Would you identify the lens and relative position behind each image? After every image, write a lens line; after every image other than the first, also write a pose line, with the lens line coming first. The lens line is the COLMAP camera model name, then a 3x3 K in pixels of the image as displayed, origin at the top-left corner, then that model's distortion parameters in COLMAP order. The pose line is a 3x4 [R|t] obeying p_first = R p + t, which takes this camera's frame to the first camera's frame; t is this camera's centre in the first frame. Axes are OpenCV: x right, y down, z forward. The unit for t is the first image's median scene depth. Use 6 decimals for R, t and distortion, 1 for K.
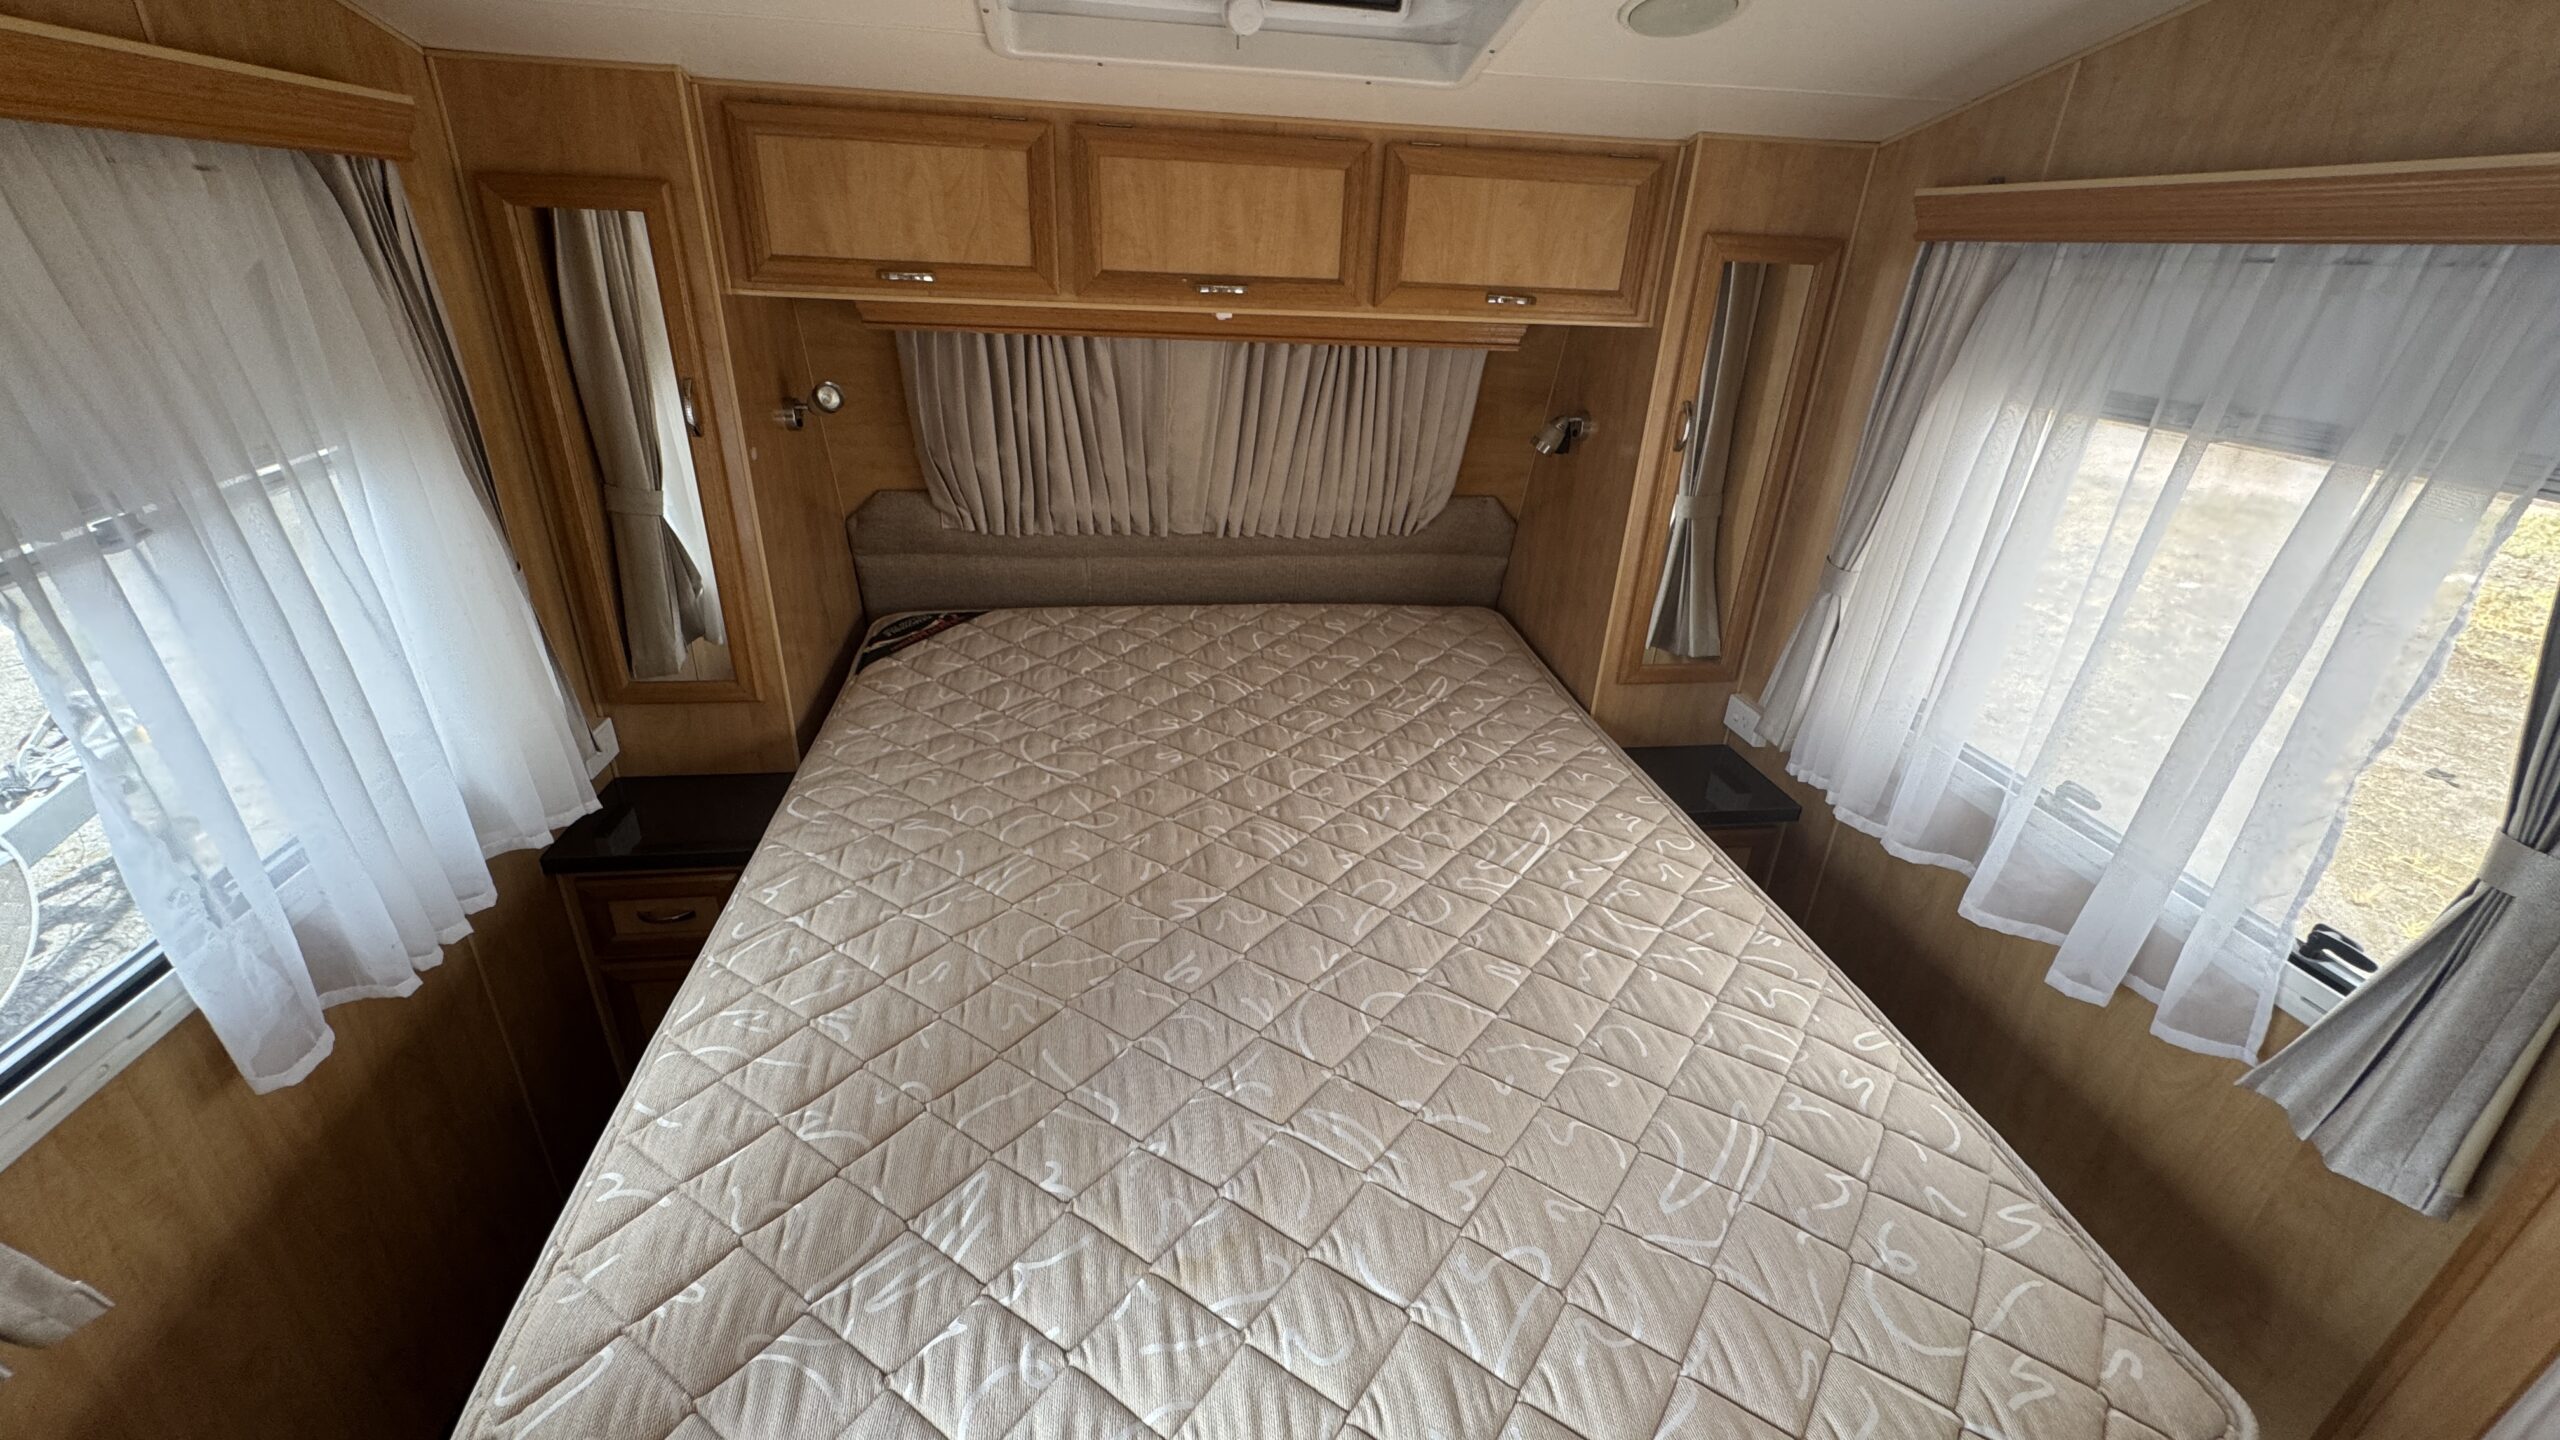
lens RADIAL K [[1024.1, 0, 1275.4], [0, 1024.1, 715.9], [0, 0, 1]] dist [-0.003249, 0.000845]
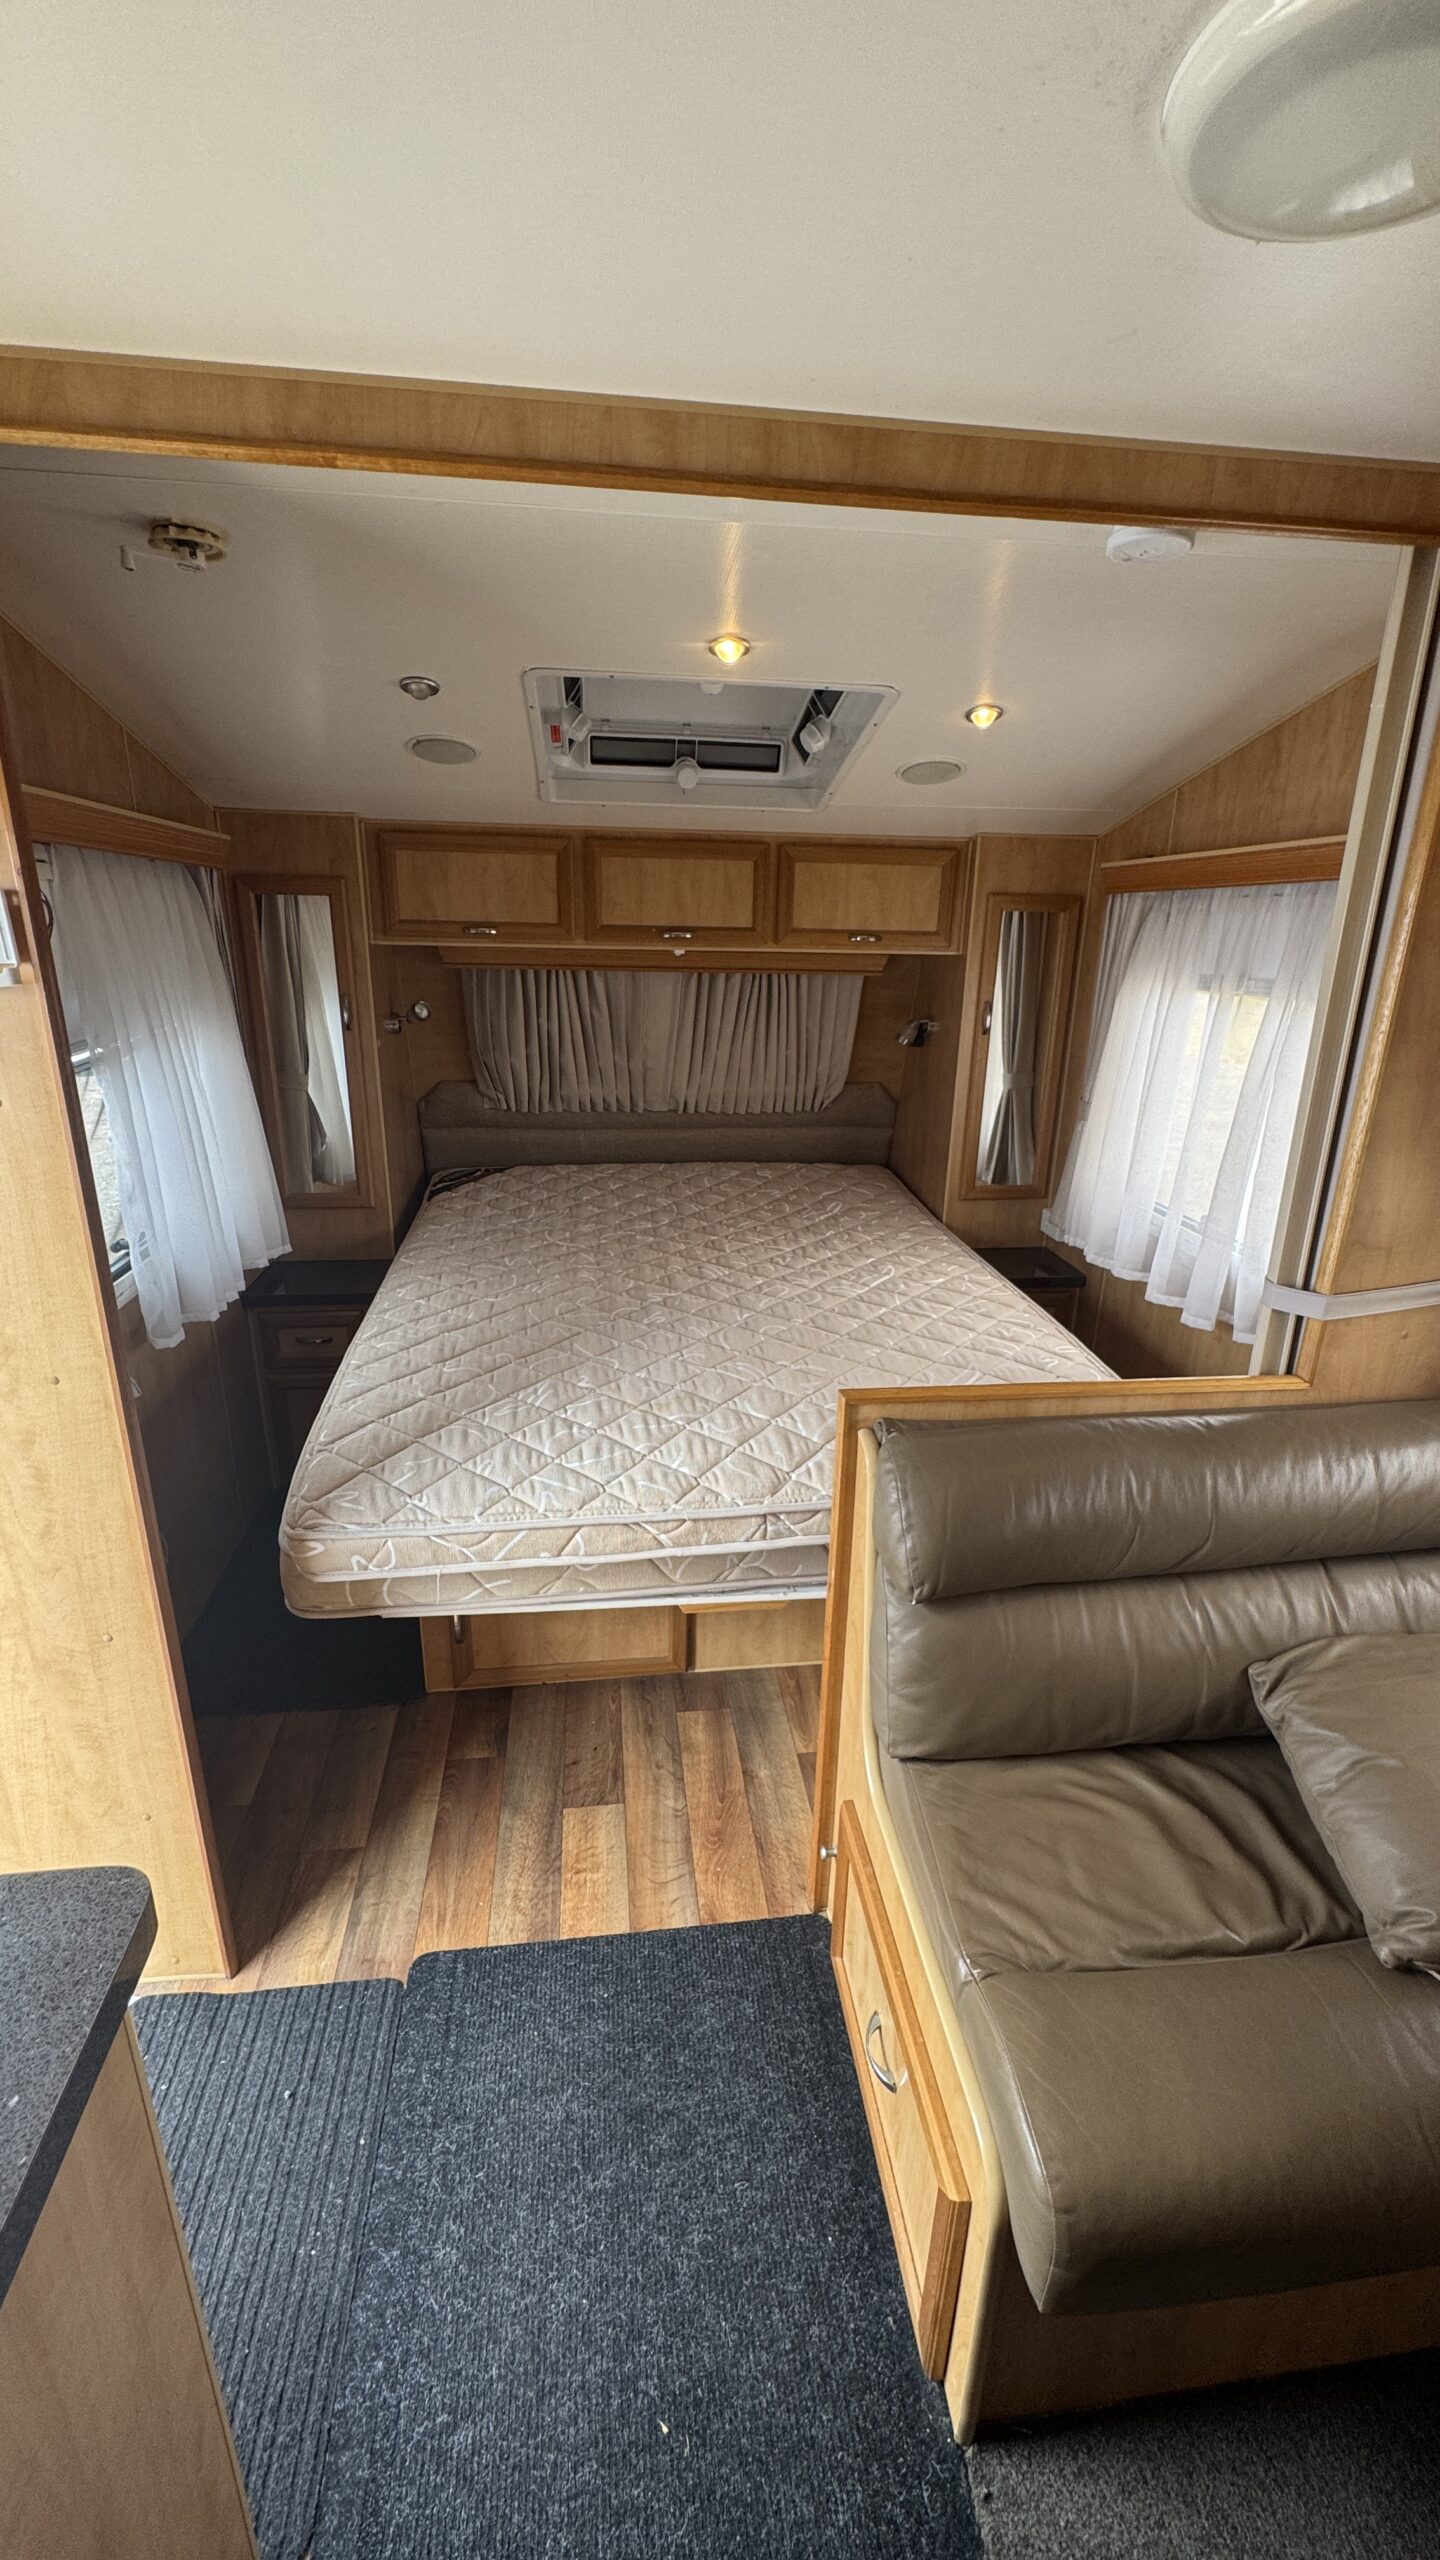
lens RADIAL K [[1024.1, 0, 718.0], [0, 1024.1, 1273.5], [0, 0, 1]] dist [-0.003249, 0.000845]
pose [[0.999498, -0.013767, -0.028544, 0.049325], [0.010641, 0.994211, -0.106920, 0.279016], [0.029850, 0.106563, 0.993858, -0.524374]]
